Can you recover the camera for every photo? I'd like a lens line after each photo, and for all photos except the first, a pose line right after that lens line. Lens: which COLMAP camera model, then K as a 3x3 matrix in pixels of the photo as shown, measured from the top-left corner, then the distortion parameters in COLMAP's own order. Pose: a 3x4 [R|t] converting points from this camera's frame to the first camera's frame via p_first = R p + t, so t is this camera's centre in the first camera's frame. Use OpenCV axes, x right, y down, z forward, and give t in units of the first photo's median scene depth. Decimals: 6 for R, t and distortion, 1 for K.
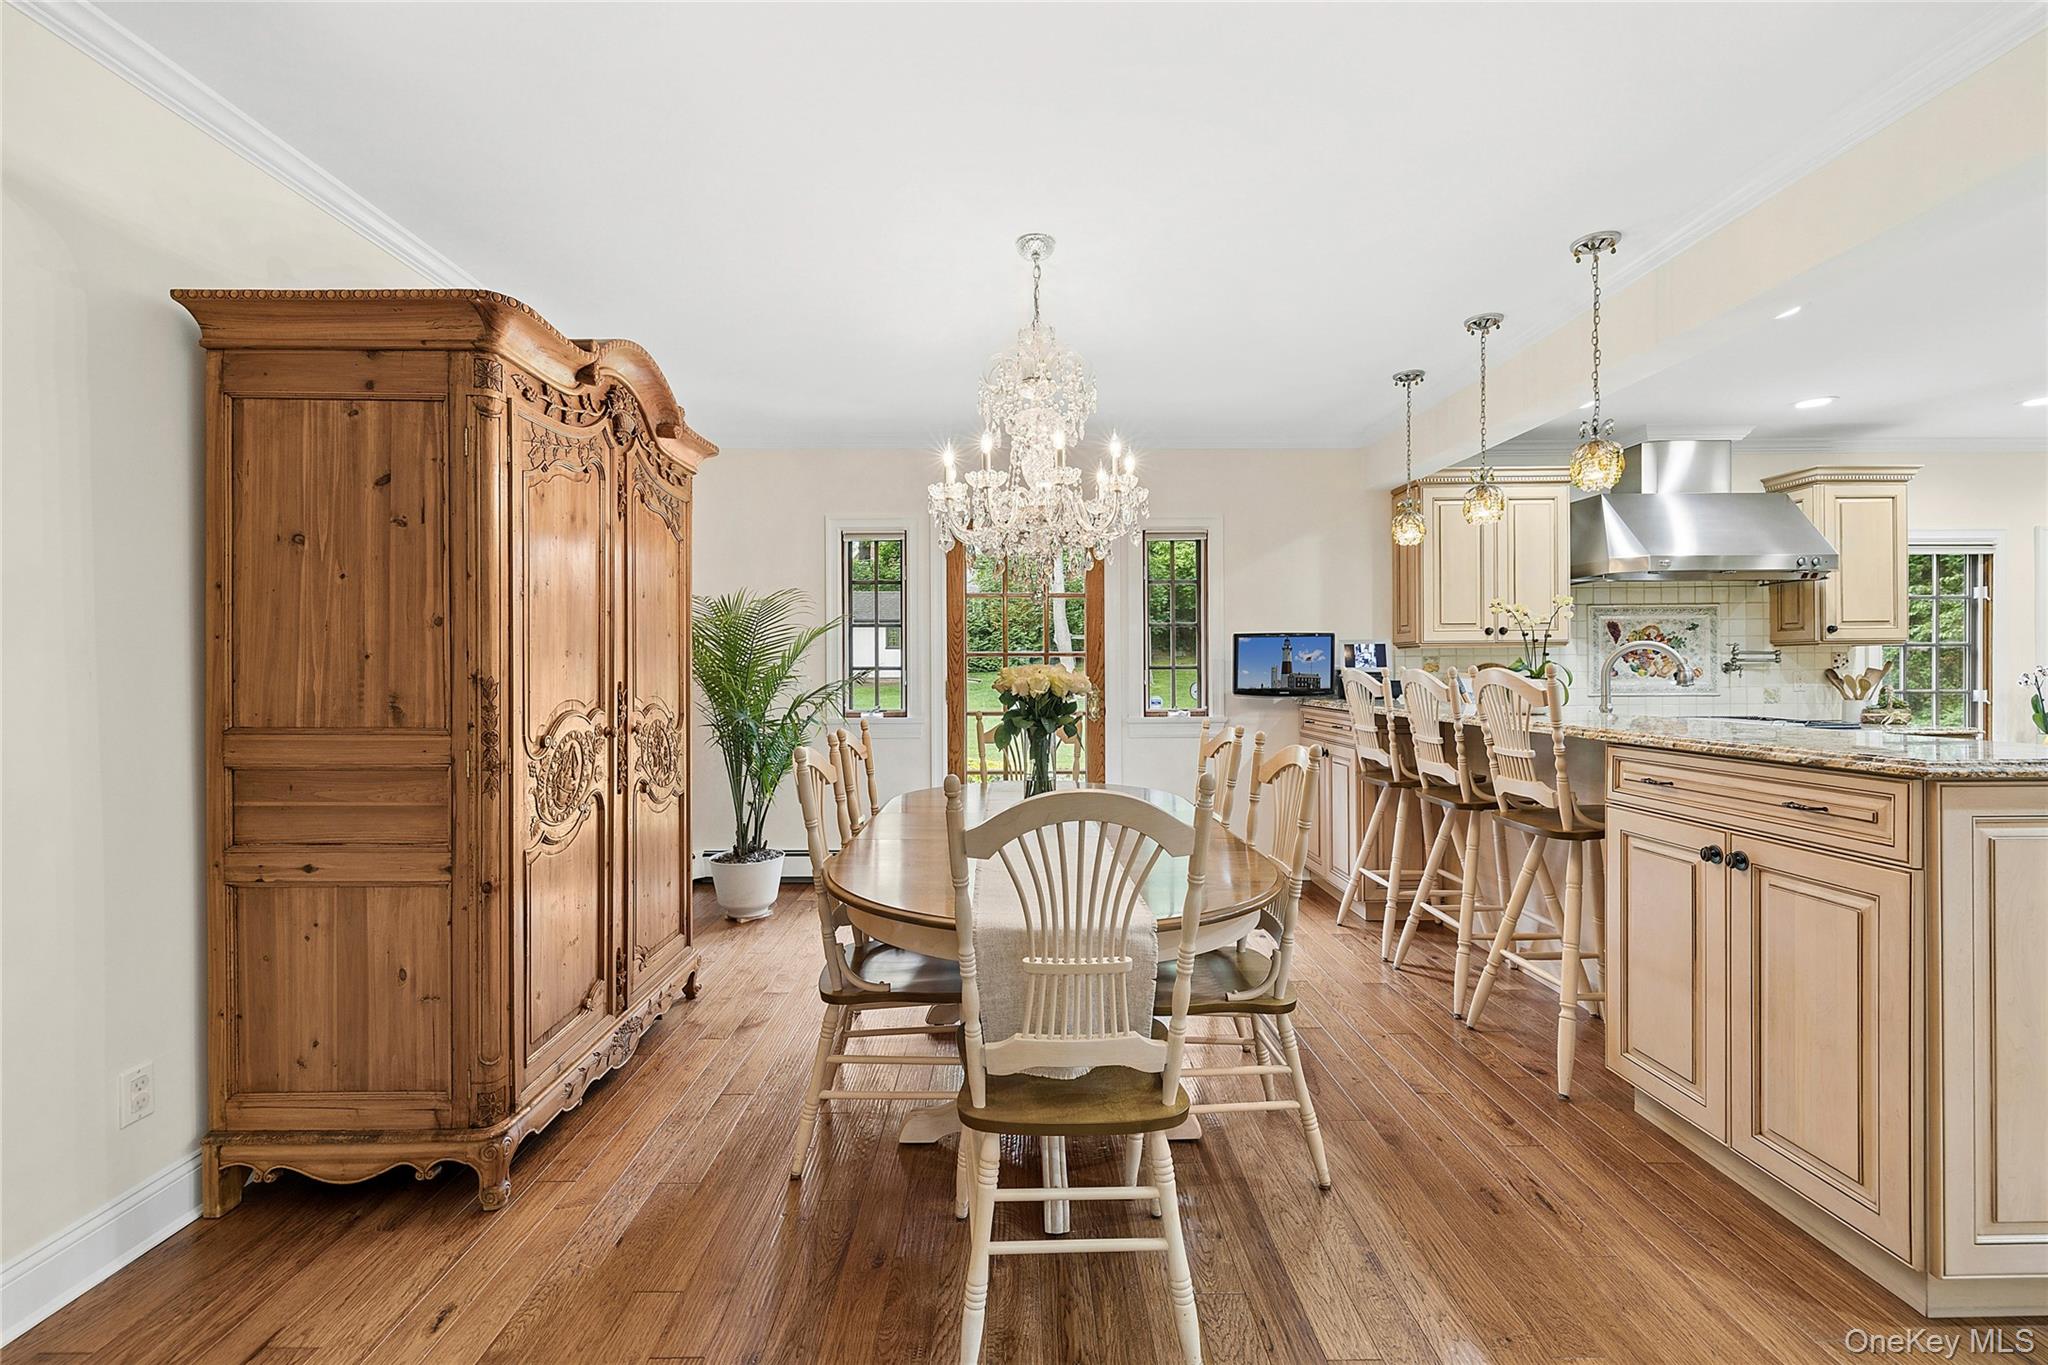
lens RADIAL K [[869.7, 0, 1024.0], [0, 869.7, 673.8], [0, 0, 1]] dist [0.001285, 0.000157]
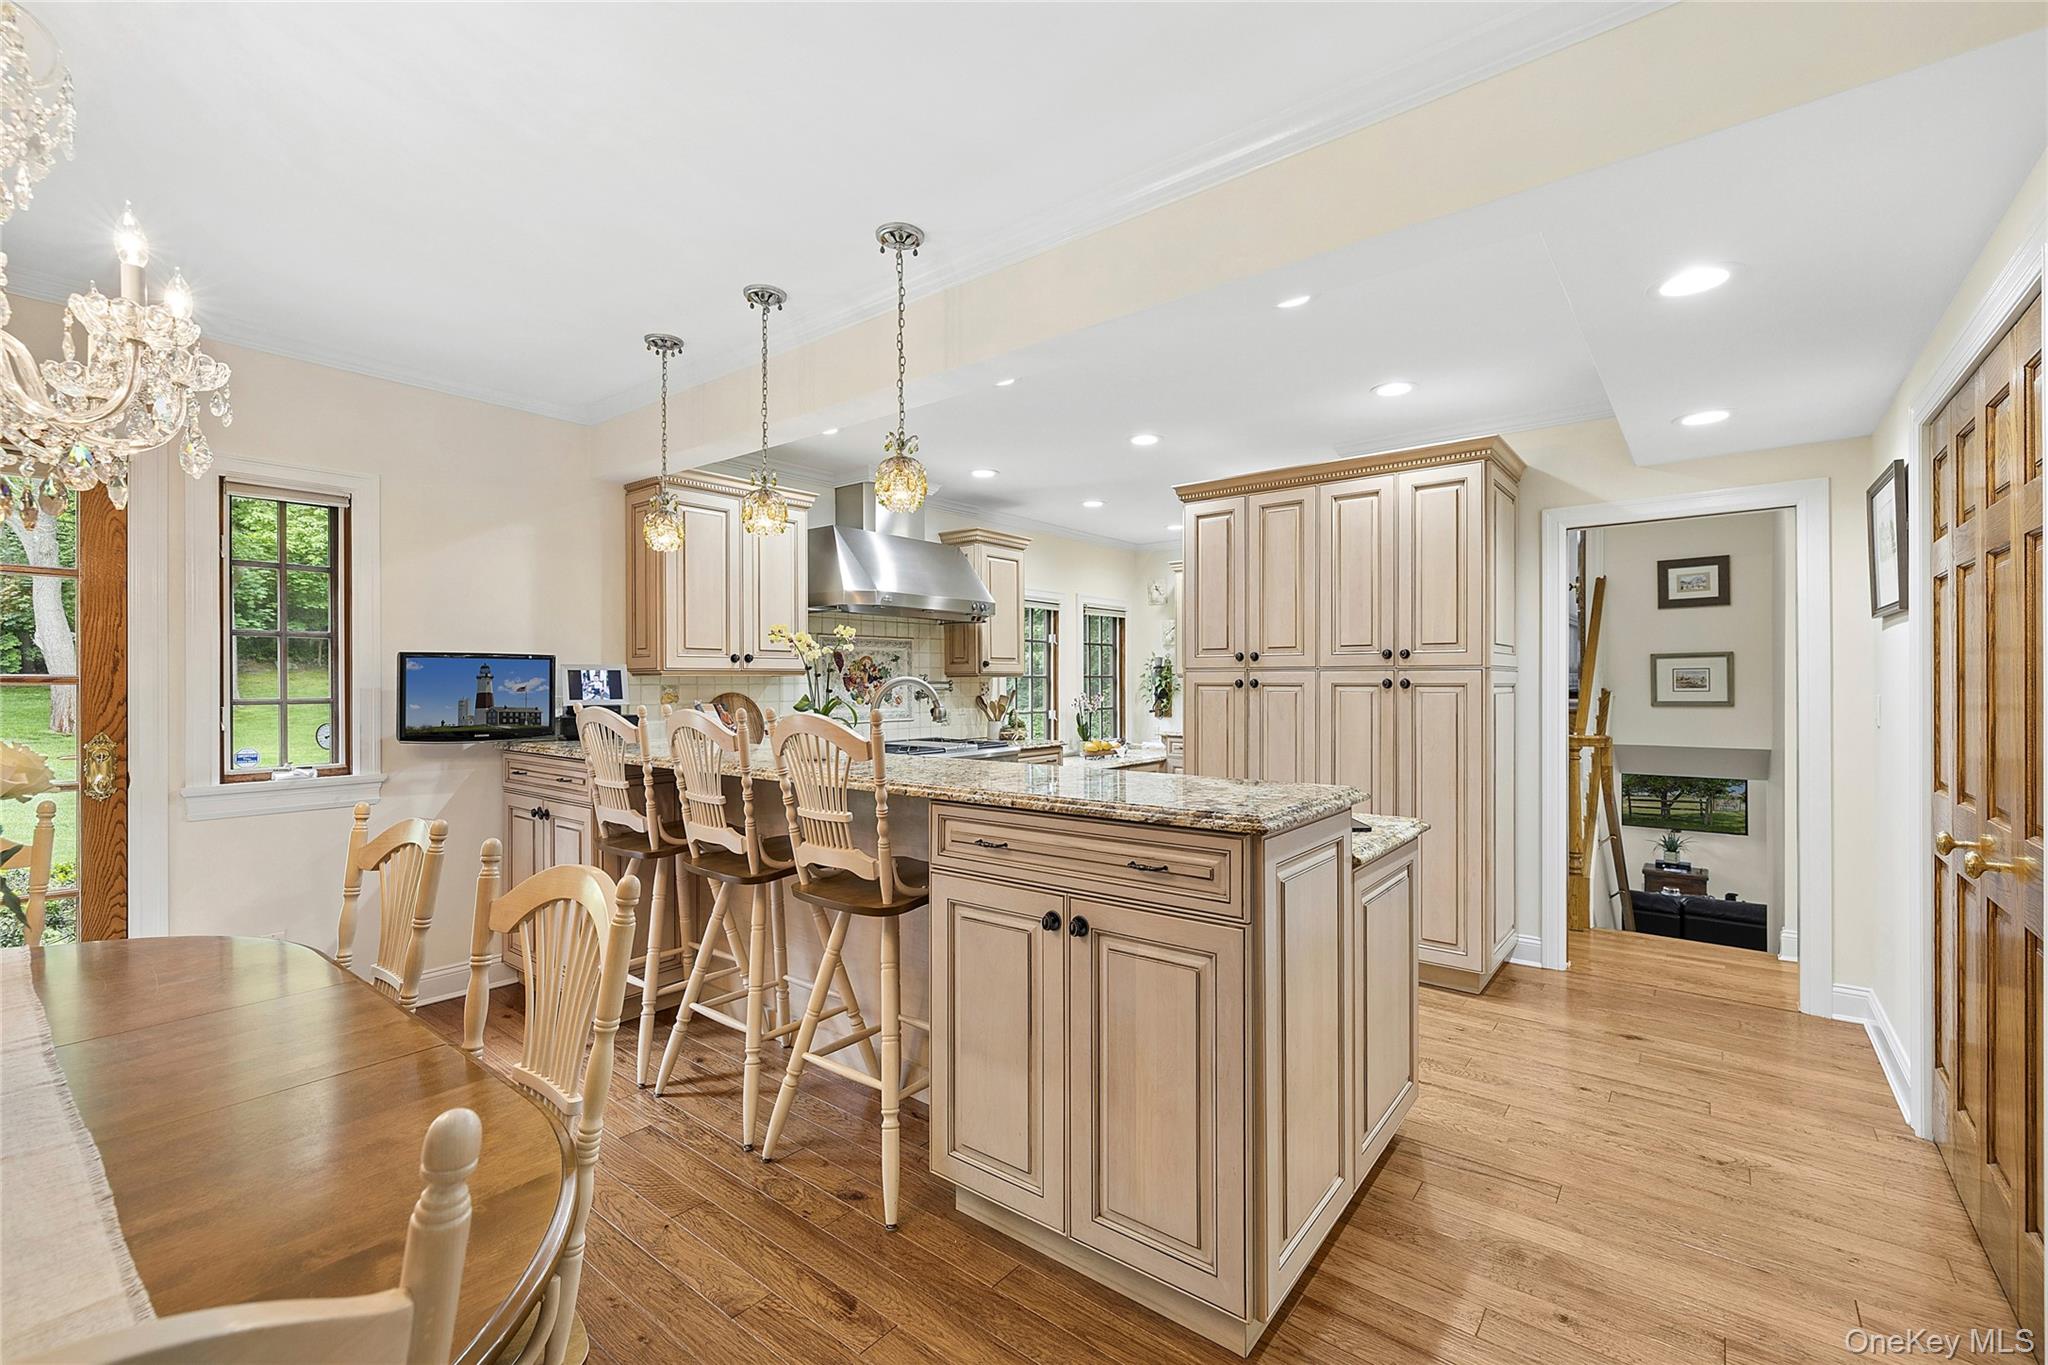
lens RADIAL K [[869.7, 0, 1024.0], [0, 869.7, 684.0], [0, 0, 1]] dist [0.001285, 0.000157]
pose [[0.637299, 0.003682, 0.770608, 0.036706], [0.001442, 0.999981, -0.005971, -0.021223], [-0.770615, 0.004917, 0.637282, 0.248169]]
